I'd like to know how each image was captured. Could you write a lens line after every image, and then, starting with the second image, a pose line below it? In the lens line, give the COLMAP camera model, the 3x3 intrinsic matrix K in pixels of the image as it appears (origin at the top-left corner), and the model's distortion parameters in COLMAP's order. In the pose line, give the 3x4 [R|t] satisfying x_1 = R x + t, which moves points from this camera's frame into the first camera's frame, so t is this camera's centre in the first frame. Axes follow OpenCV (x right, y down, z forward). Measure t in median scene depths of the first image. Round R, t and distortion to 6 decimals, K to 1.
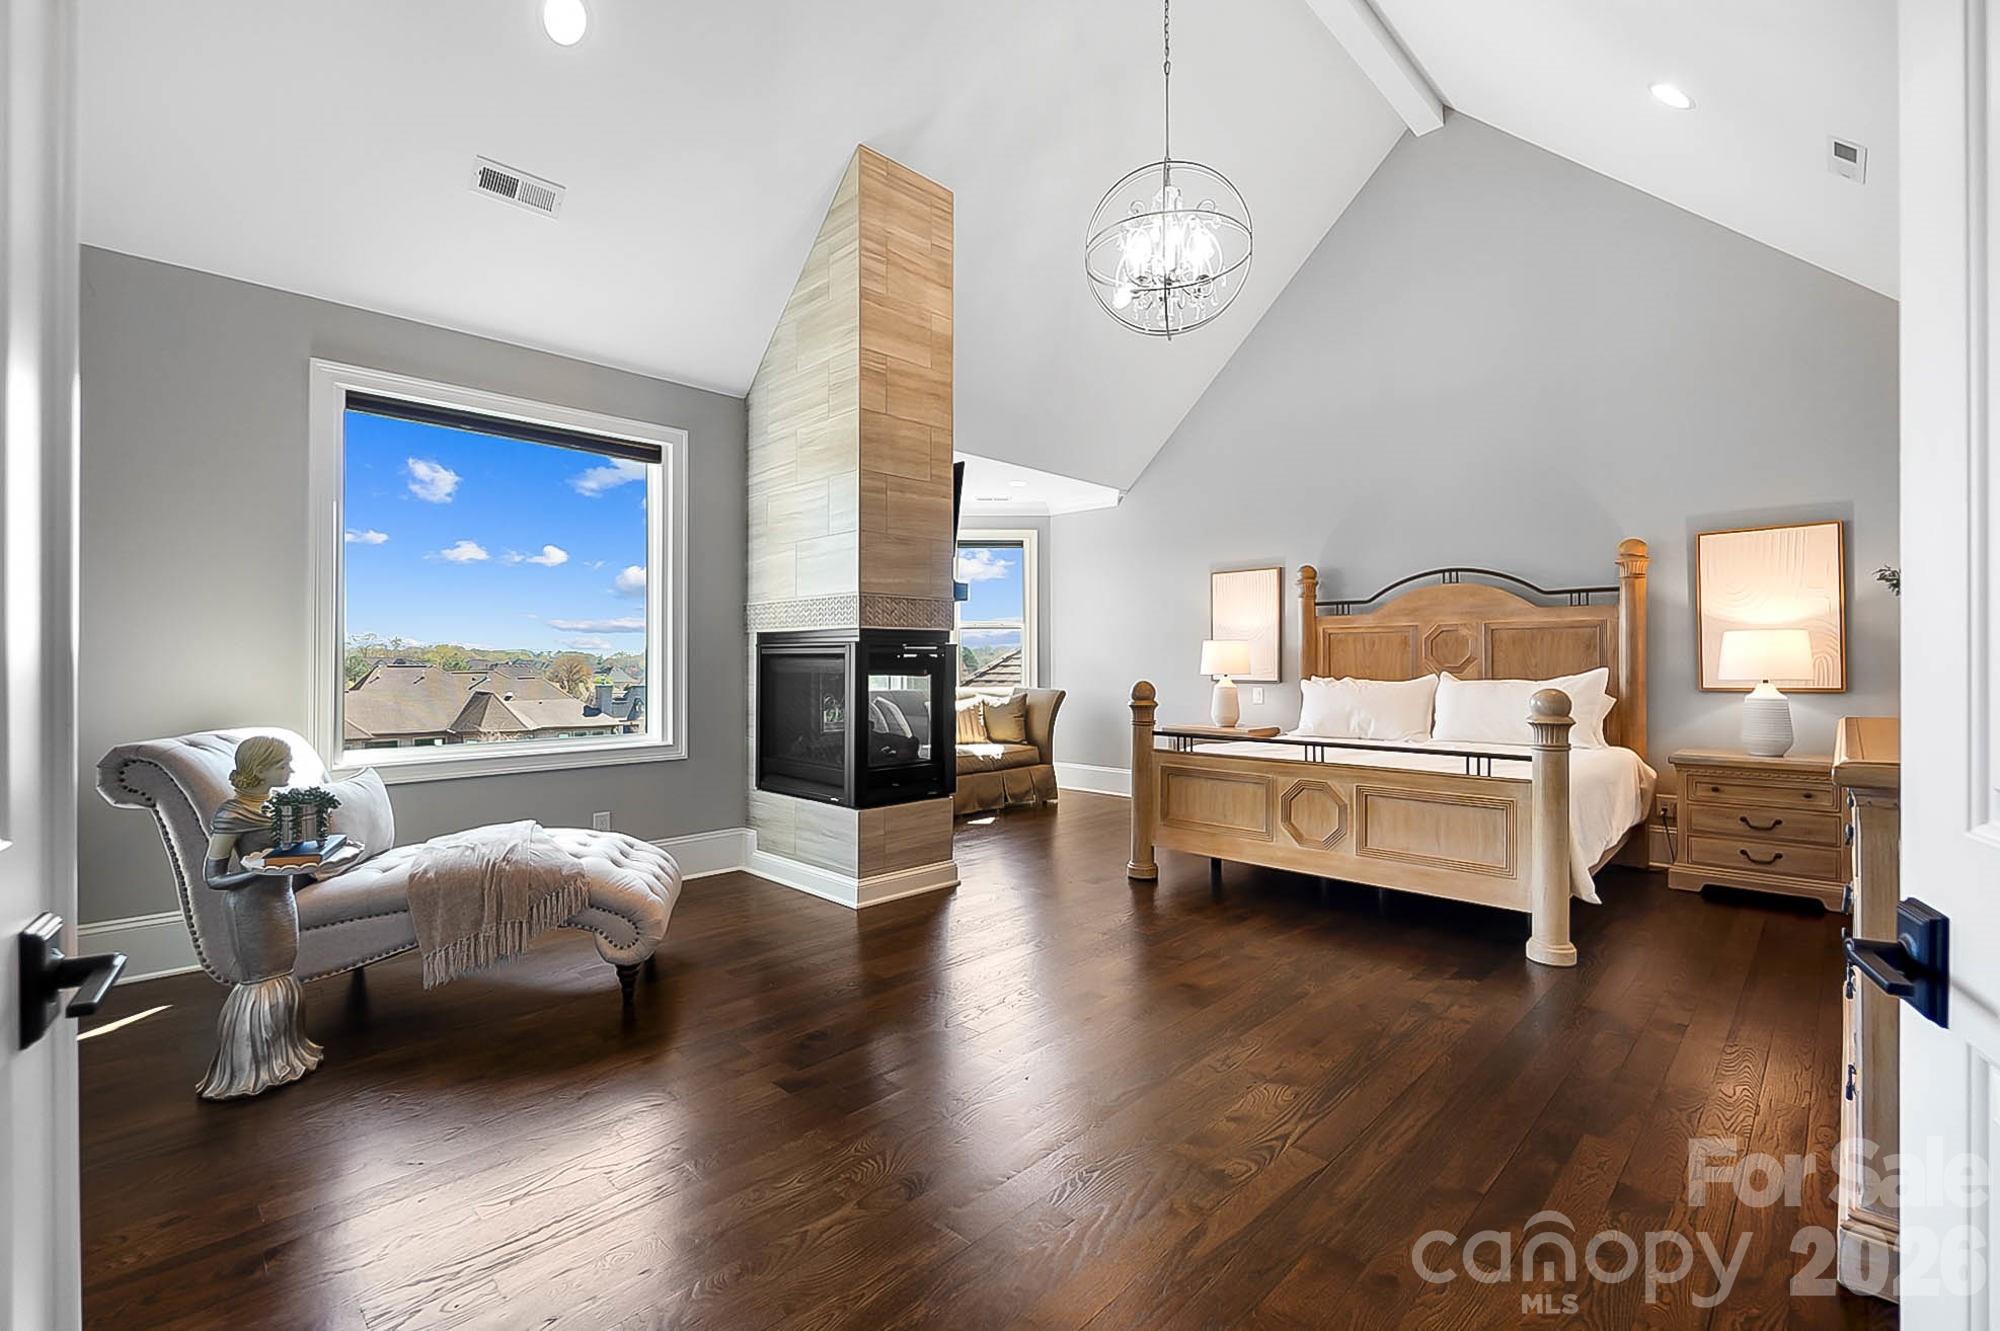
lens RADIAL K [[867.3, 0, 1001.5], [0, 867.3, 652.2], [0, 0, 1]] dist [0.000182, -0.000019]
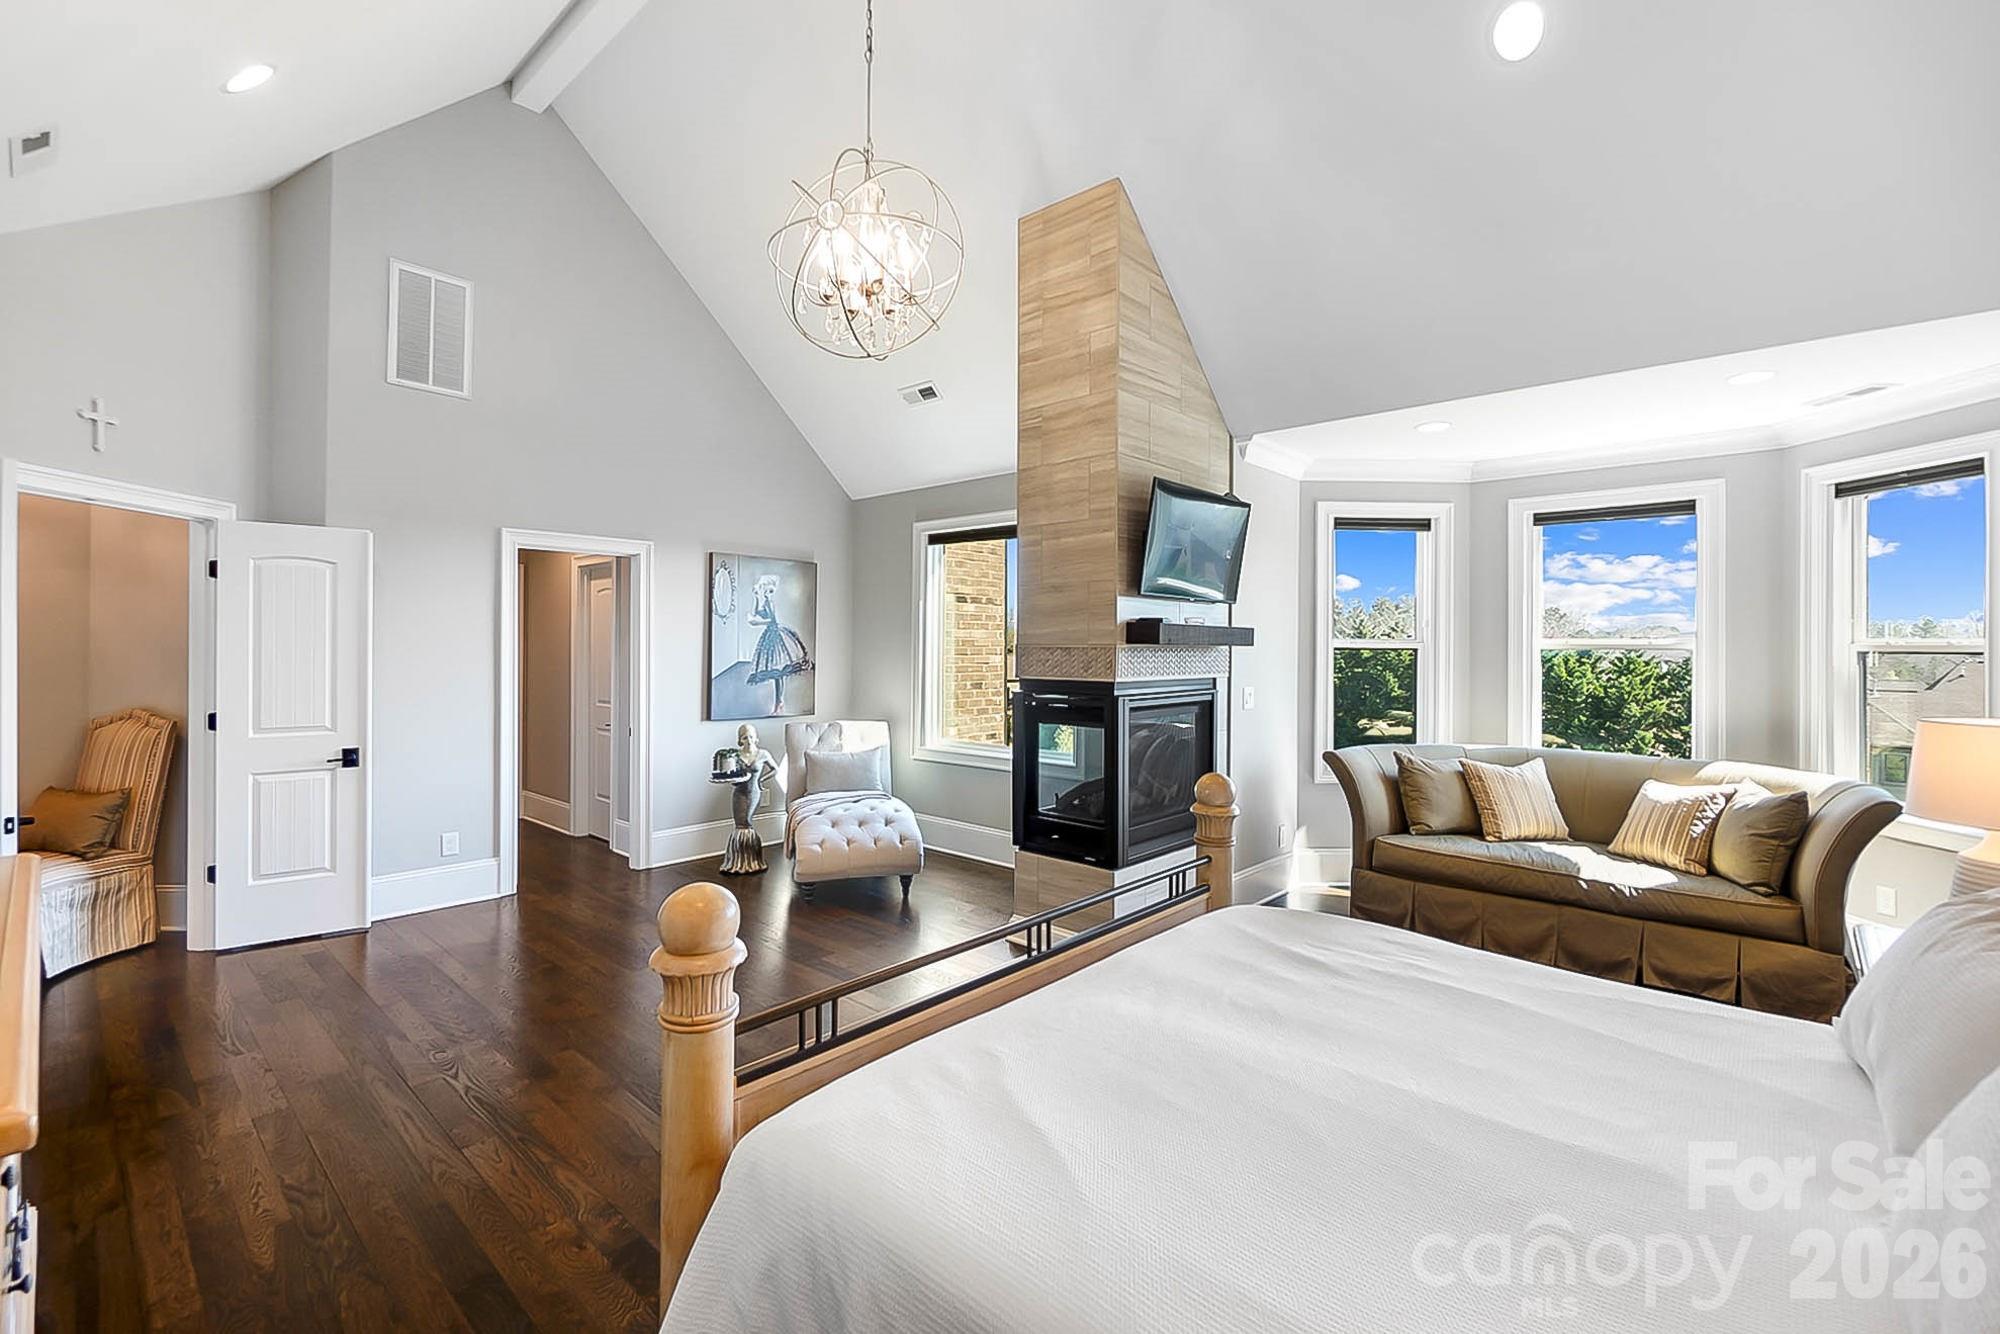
lens RADIAL K [[867.3, 0, 1001.5], [0, 867.3, 653.7], [0, 0, 1]] dist [0.000182, -0.000019]
pose [[0.038693, 0.012651, -0.999171, 0.850323], [0.000589, 0.999919, 0.012683, -0.066918], [0.999251, -0.001080, 0.038682, 0.889488]]
